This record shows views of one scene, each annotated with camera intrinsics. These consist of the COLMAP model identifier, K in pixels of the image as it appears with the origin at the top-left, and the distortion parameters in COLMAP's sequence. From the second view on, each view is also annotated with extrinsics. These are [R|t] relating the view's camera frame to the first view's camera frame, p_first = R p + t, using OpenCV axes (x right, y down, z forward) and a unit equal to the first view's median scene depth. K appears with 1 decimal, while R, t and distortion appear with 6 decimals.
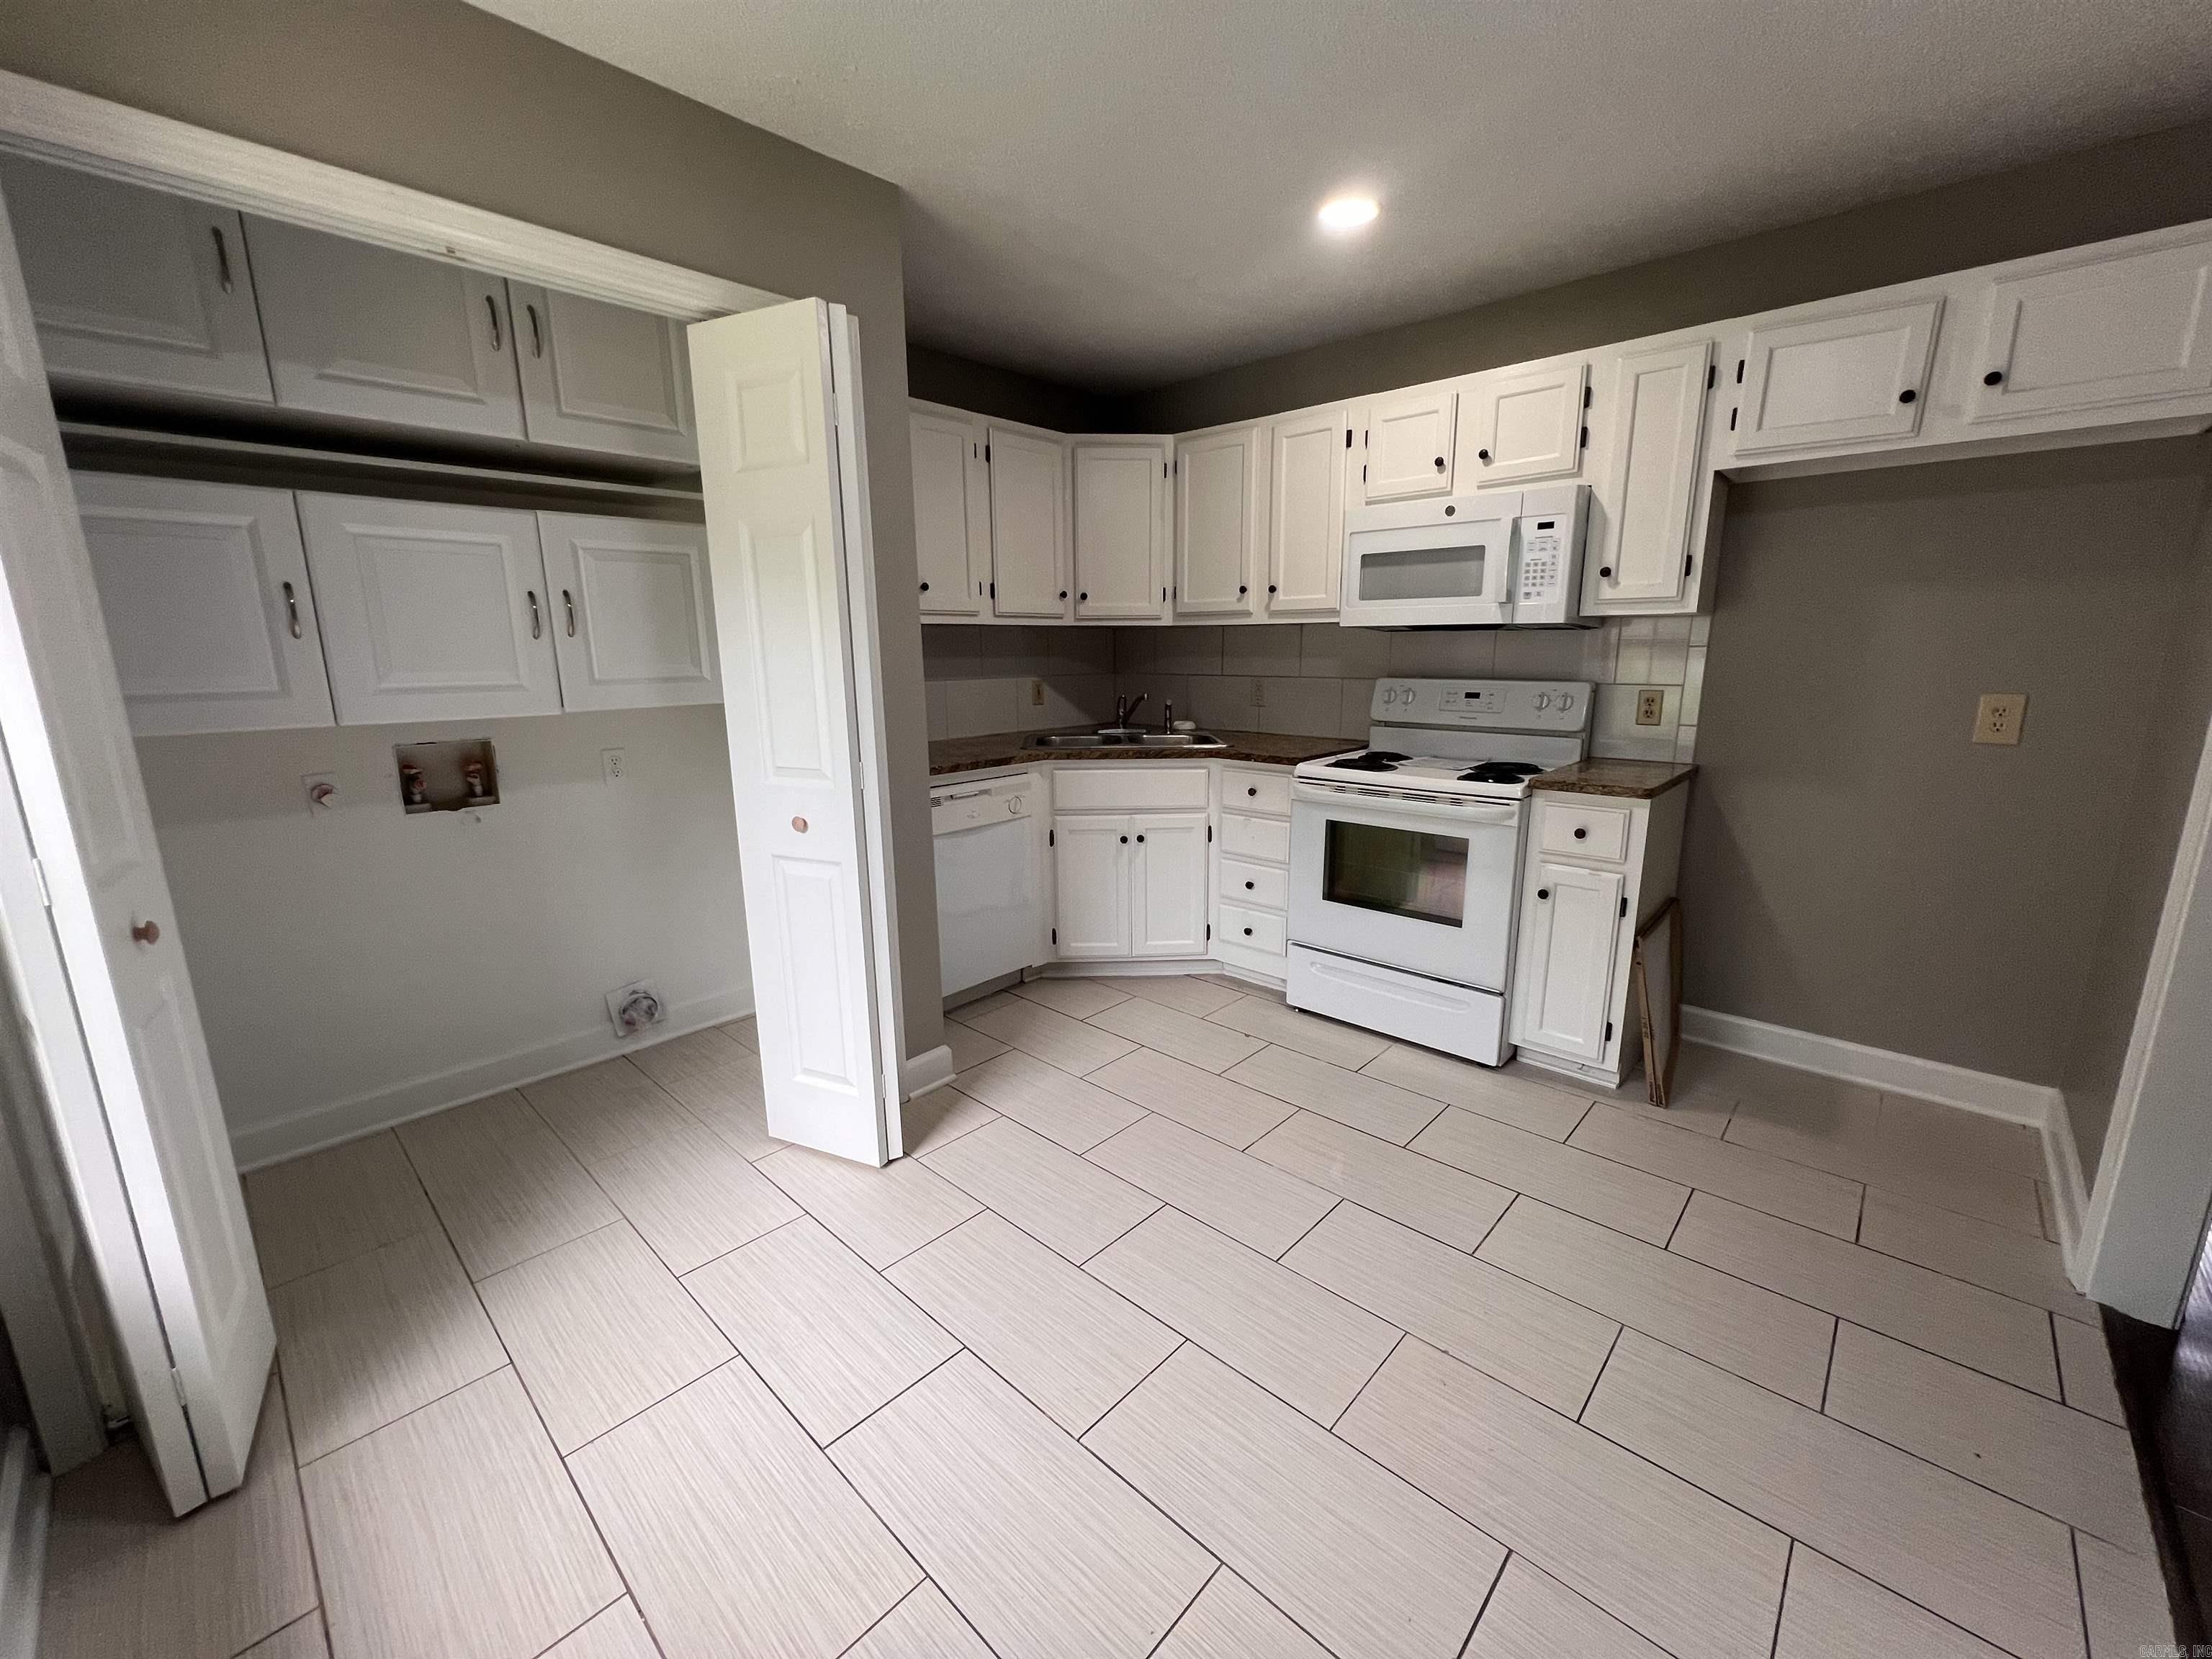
lens RADIAL K [[875.9, 0, 1099.2], [0, 875.9, 825.6], [0, 0, 1]] dist [-0.004099, -0.000045]
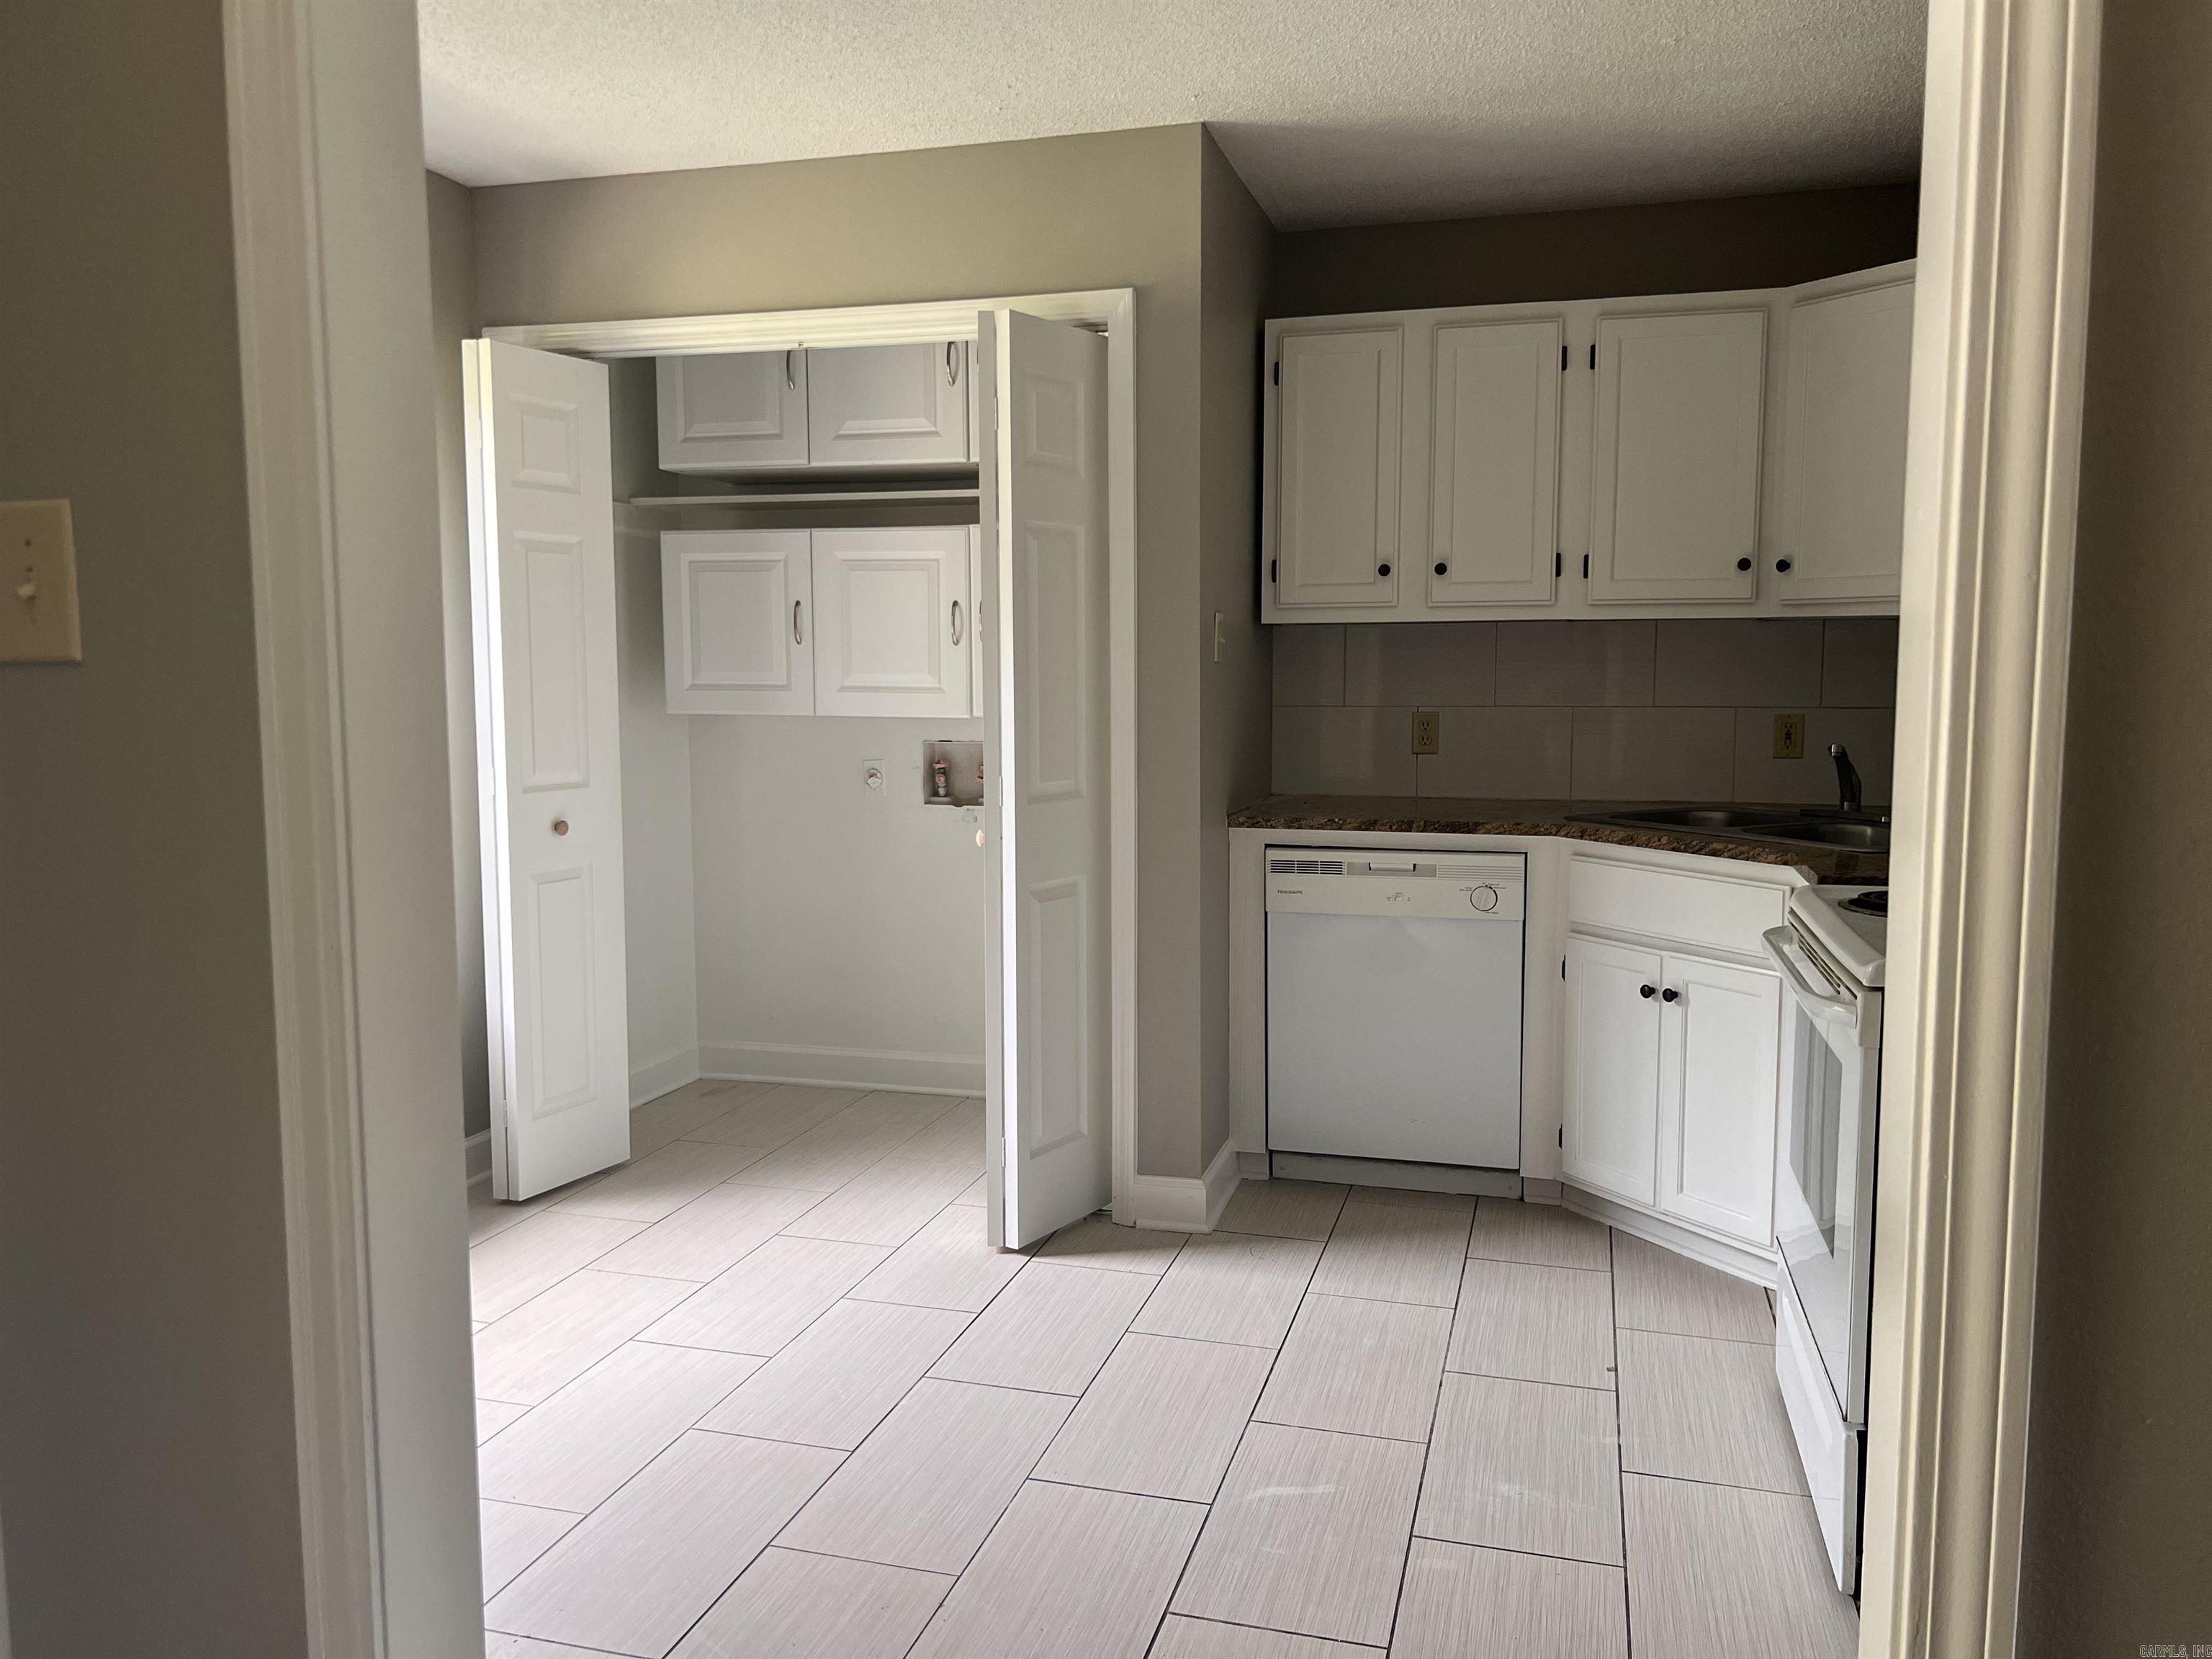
lens RADIAL K [[1661.2, 0, 1102.8], [0, 1661.2, 810.8], [0, 0, 1]] dist [0.034444, -0.006272]
pose [[0.456583, 0.089302, -0.885187, 1.101219], [-0.181986, 0.983287, 0.005330, -0.055400], [0.870869, 0.158658, 0.465204, 0.241863]]
